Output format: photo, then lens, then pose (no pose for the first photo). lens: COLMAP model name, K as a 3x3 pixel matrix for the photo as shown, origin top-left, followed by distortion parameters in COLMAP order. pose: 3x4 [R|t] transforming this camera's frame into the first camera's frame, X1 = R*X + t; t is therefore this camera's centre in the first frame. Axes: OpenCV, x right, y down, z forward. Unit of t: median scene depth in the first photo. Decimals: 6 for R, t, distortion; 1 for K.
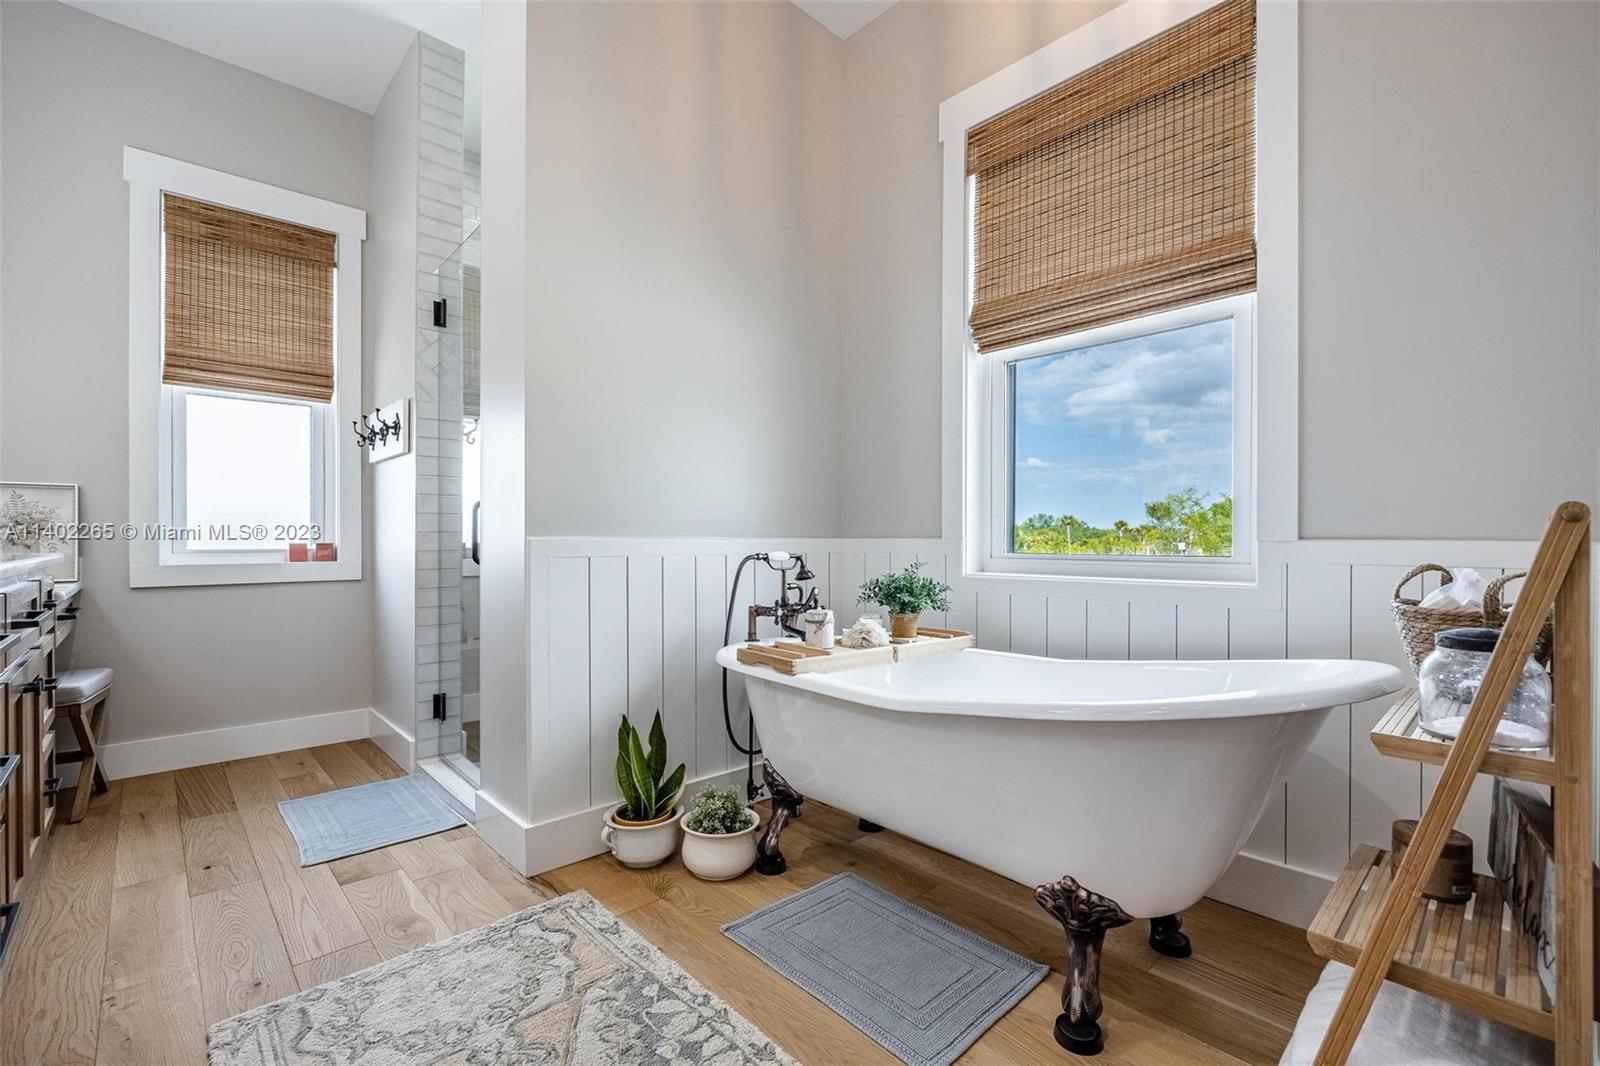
lens RADIAL K [[701.5, 0, 804.4], [0, 701.5, 539.2], [0, 0, 1]] dist [-0.004704, -0.000314]
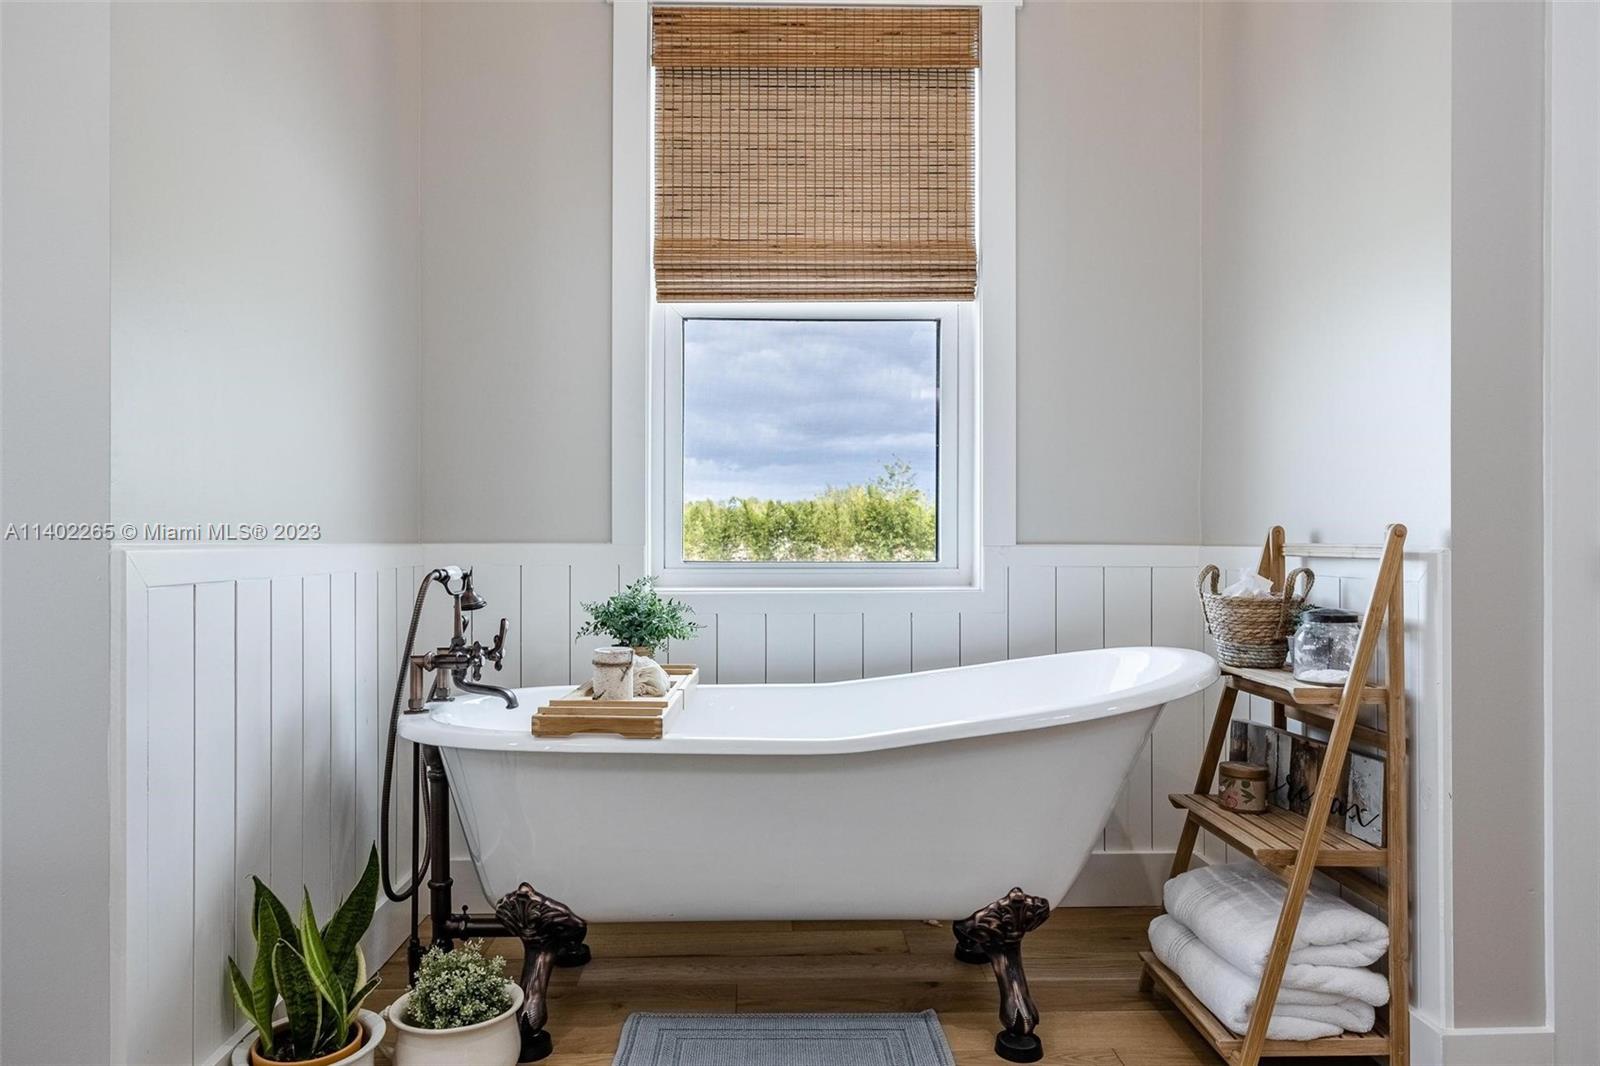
lens RADIAL K [[1048.2, 0, 797.6], [0, 1048.2, 527.7], [0, 0, 1]] dist [0.023449, -0.000607]
pose [[0.668424, 0.005810, 0.743758, -0.544523], [0.001166, 0.999960, -0.008860, -0.008406], [-0.743780, 0.006789, 0.668390, 0.134732]]
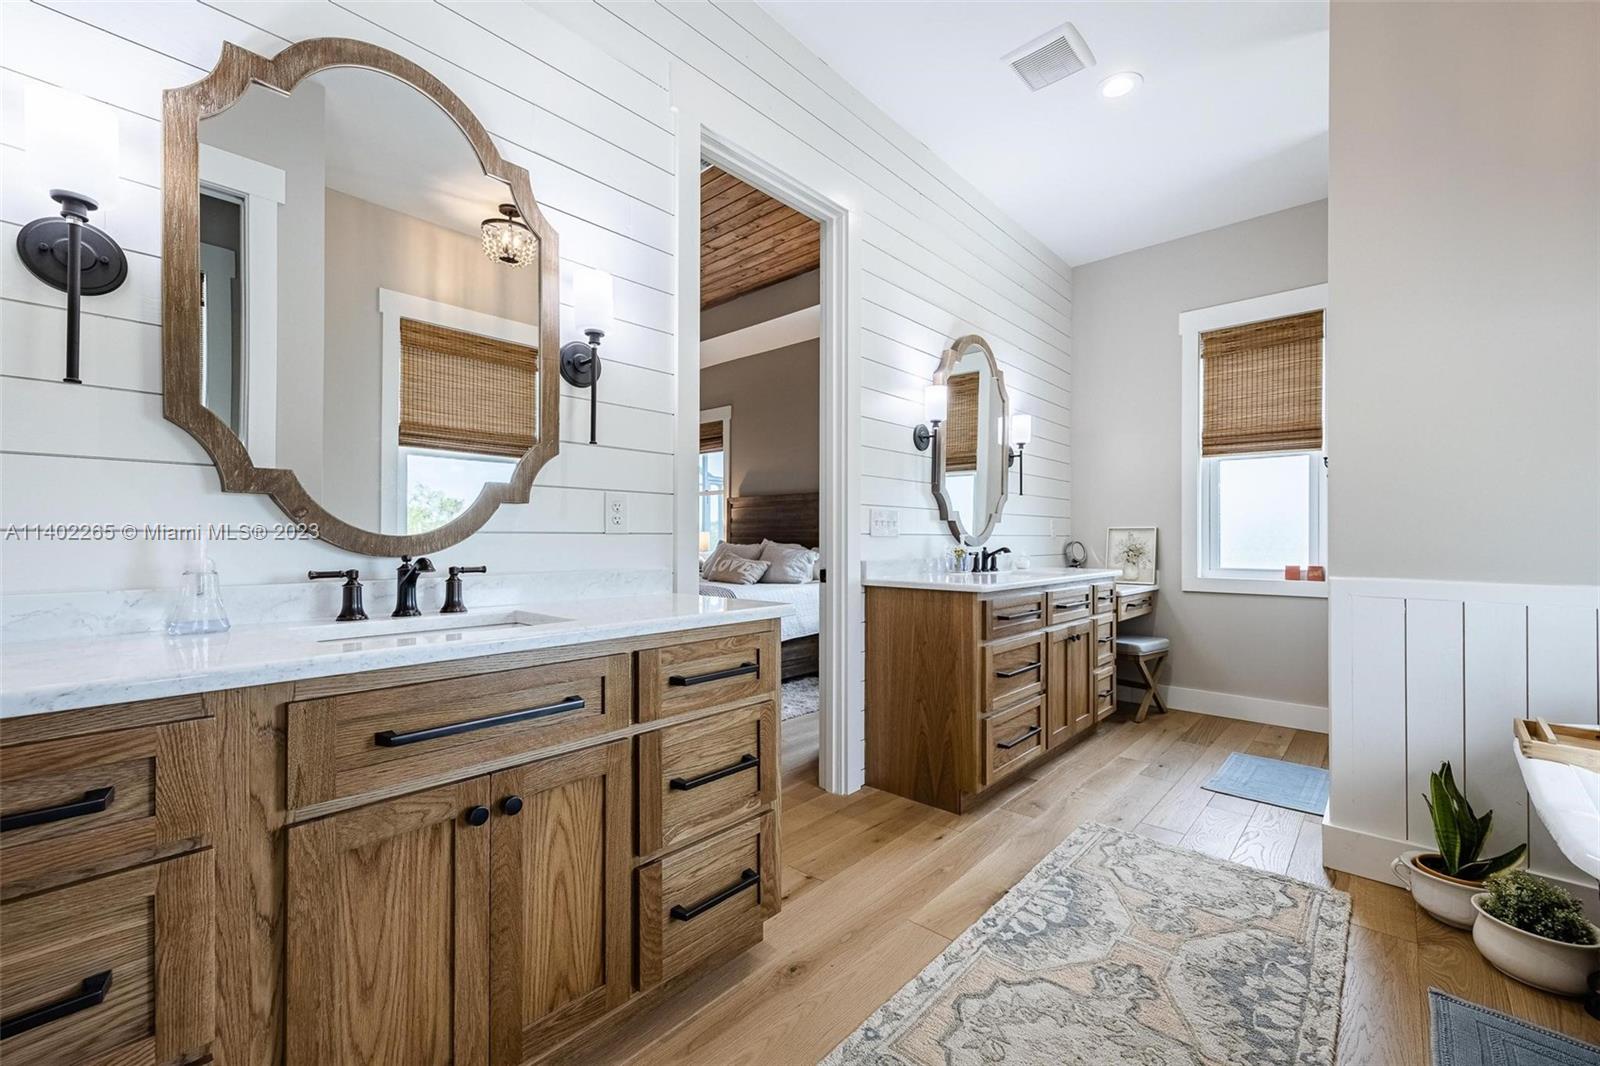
lens RADIAL K [[649.9, 0, 804.3], [0, 649.9, 536.4], [0, 0, 1]] dist [0.004080, 0.000301]
pose [[0.078057, -0.003396, -0.996943, 0.547404], [-0.004688, 0.999982, -0.003773, -0.054587], [0.996938, 0.004969, 0.078039, 0.034875]]
